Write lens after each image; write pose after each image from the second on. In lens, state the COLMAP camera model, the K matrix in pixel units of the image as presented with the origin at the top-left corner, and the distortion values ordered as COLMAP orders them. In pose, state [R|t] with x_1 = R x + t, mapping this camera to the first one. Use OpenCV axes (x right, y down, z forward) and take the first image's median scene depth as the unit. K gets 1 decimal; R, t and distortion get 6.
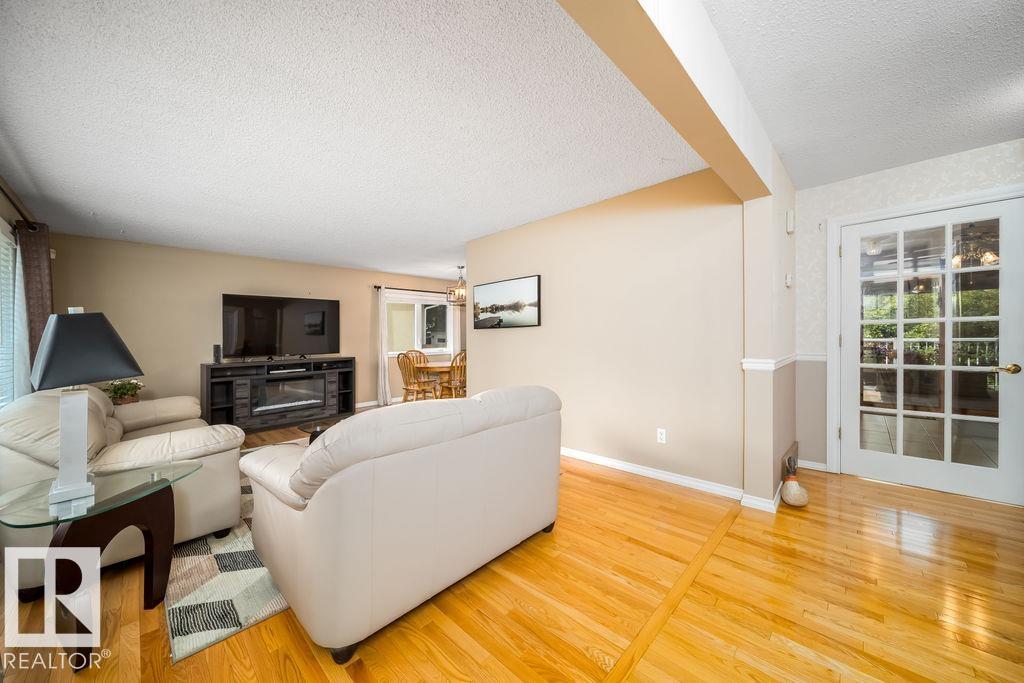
lens RADIAL K [[363.2, 0, 515.5], [0, 363.2, 336.5], [0, 0, 1]] dist [0.000021, 0.000070]
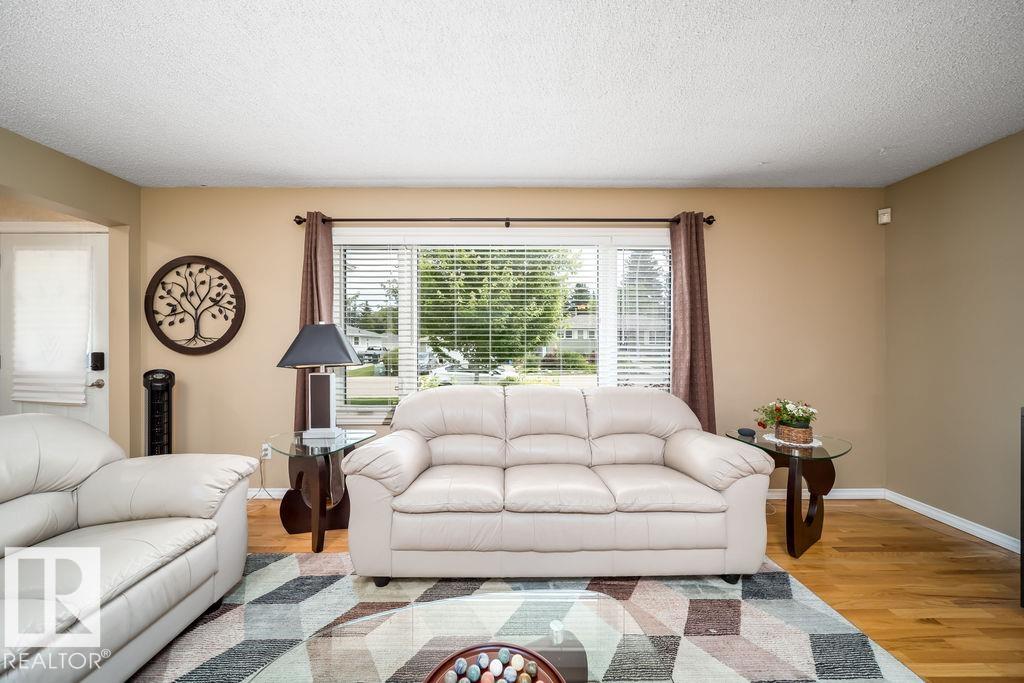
lens RADIAL K [[372.2, 0, 512.0], [0, 372.2, 341.5], [0, 0, 1]] dist [-0.001154, -0.000050]
pose [[-0.721849, 0.012922, -0.691930, -0.214307], [0.016213, 0.999867, 0.001759, 0.003987], [0.691861, -0.009949, -0.721963, 0.881949]]
